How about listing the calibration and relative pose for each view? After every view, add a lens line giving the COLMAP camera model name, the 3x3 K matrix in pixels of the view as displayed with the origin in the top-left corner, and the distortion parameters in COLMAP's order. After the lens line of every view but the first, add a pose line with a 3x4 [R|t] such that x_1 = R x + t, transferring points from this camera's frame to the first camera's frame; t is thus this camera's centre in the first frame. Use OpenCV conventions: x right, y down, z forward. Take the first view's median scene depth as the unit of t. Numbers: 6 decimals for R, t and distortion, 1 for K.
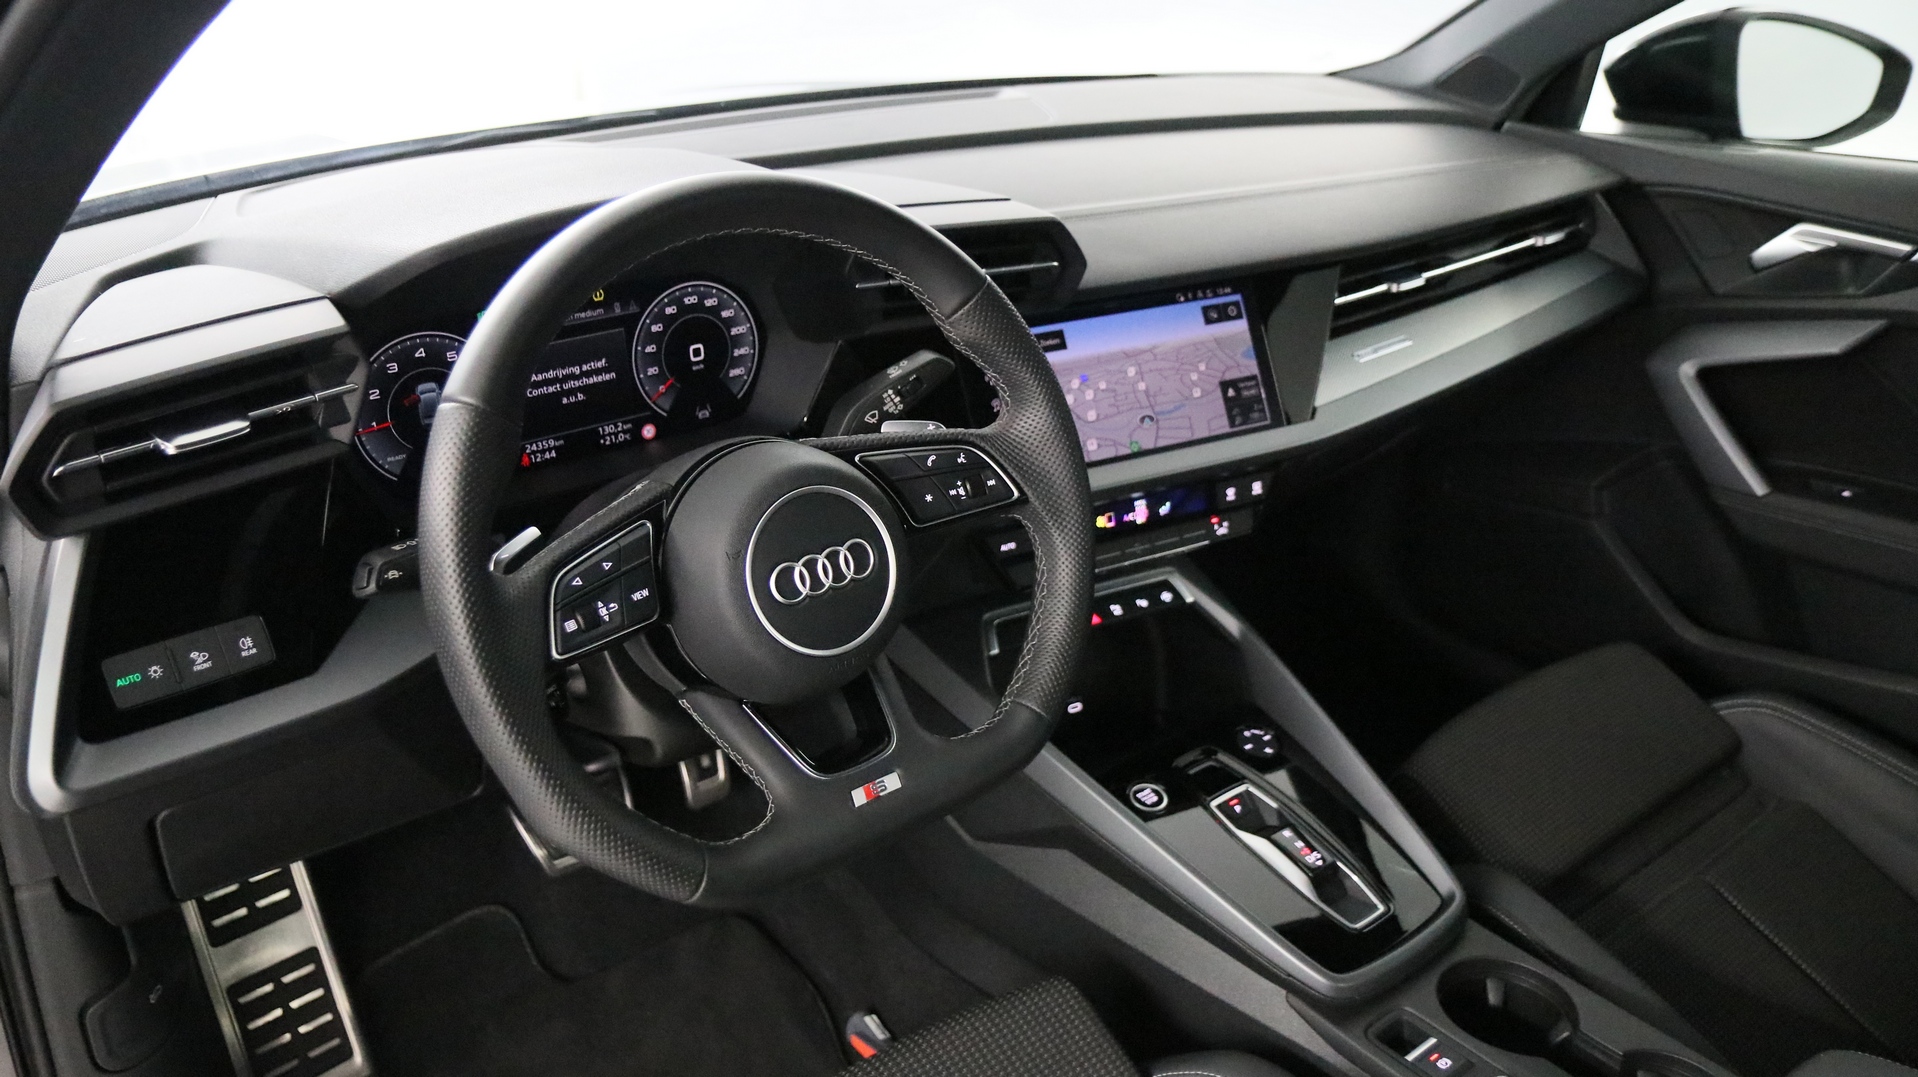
lens RADIAL K [[1508.1, 0, 957.5], [0, 1508.1, 532.3], [0, 0, 1]] dist [-0.036082, -0.000014]
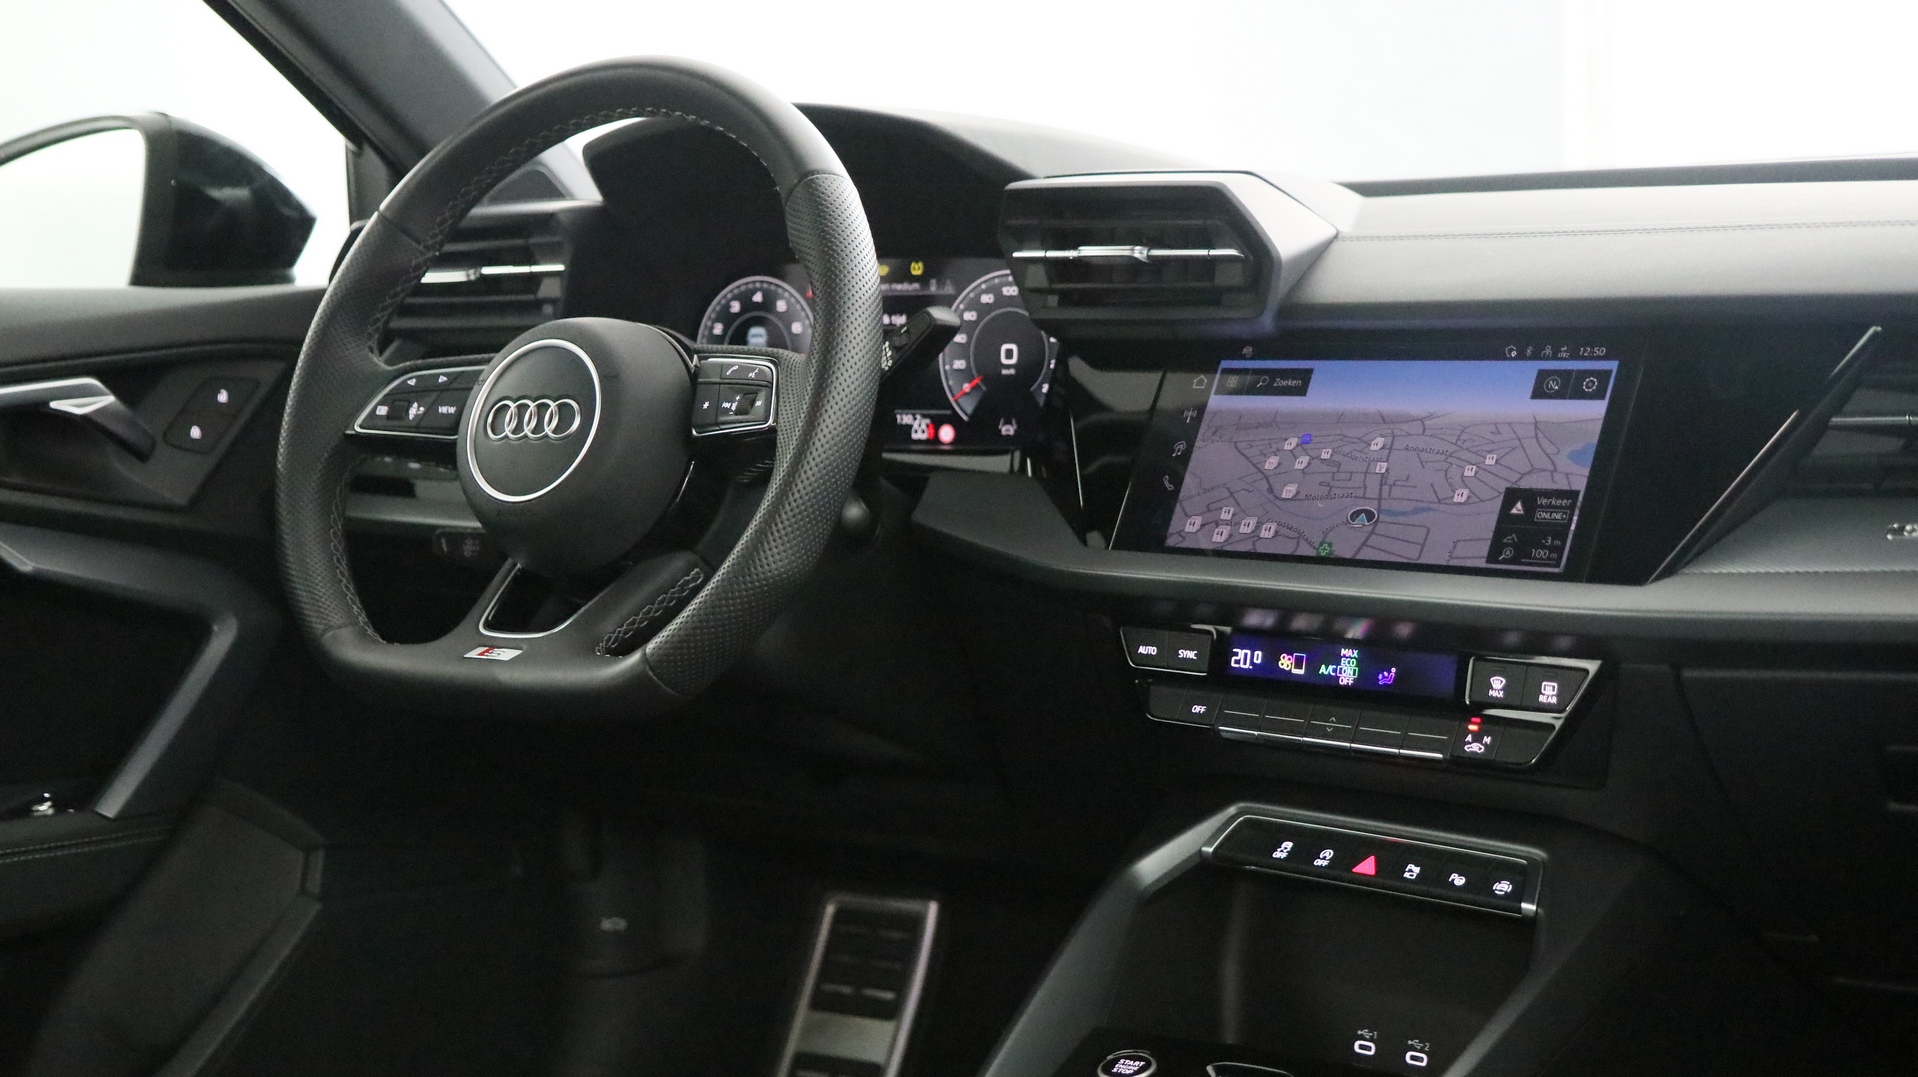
lens RADIAL K [[2780.1, 0, 958.0], [0, 2780.1, 540.0], [0, 0, 1]] dist [-0.007999, 0.000000]
pose [[0.252746, 0.065263, -0.965329, 1.209803], [-0.377011, 0.925503, -0.036140, 0.040645], [0.891057, 0.373074, 0.258522, 0.551790]]
